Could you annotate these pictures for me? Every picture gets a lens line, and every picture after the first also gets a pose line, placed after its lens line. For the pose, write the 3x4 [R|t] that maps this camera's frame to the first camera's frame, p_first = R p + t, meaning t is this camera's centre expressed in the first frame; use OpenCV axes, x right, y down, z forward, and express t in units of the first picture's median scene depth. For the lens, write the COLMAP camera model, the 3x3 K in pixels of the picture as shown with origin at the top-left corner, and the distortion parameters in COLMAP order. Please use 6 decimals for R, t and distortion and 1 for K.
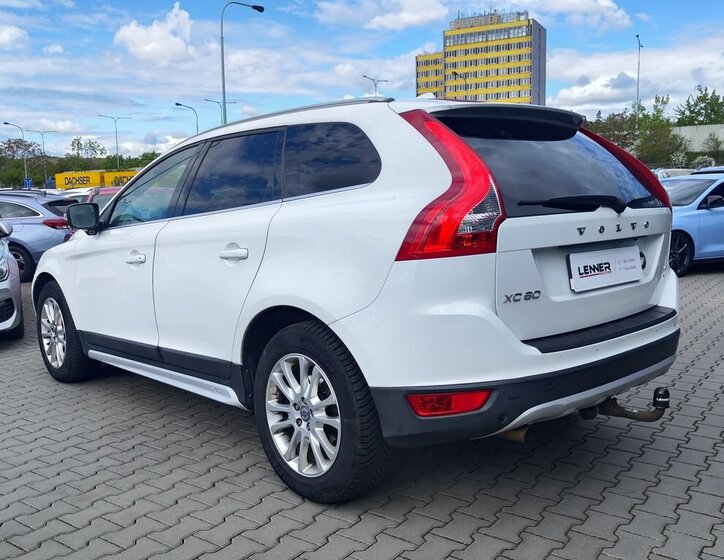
lens RADIAL K [[693.6, 0, 345.2], [0, 693.6, 280.3], [0, 0, 1]] dist [-0.005771, -0.006999]
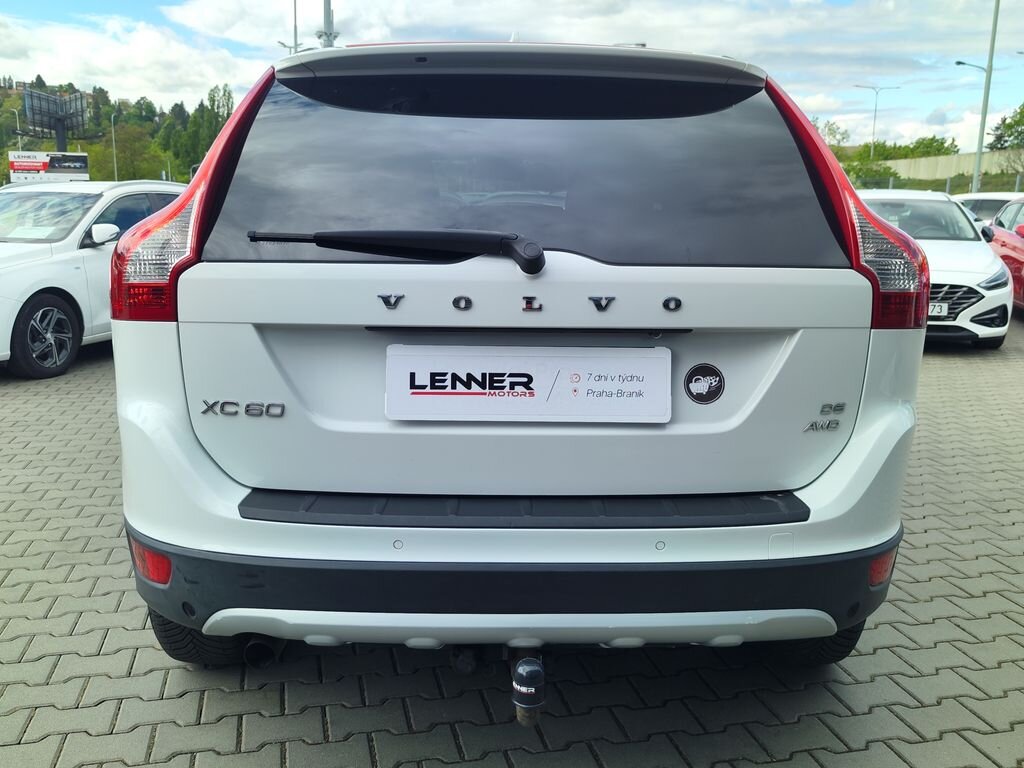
lens RADIAL K [[935.3, 0, 512.0], [0, 935.3, 384.0], [0, 0, 1]] dist [0.006323, -0.012885]
pose [[0.773569, 0.155510, -0.614335, 0.744027], [-0.109103, 0.987630, 0.112622, -0.087451], [0.624250, -0.020095, 0.780966, 0.473835]]
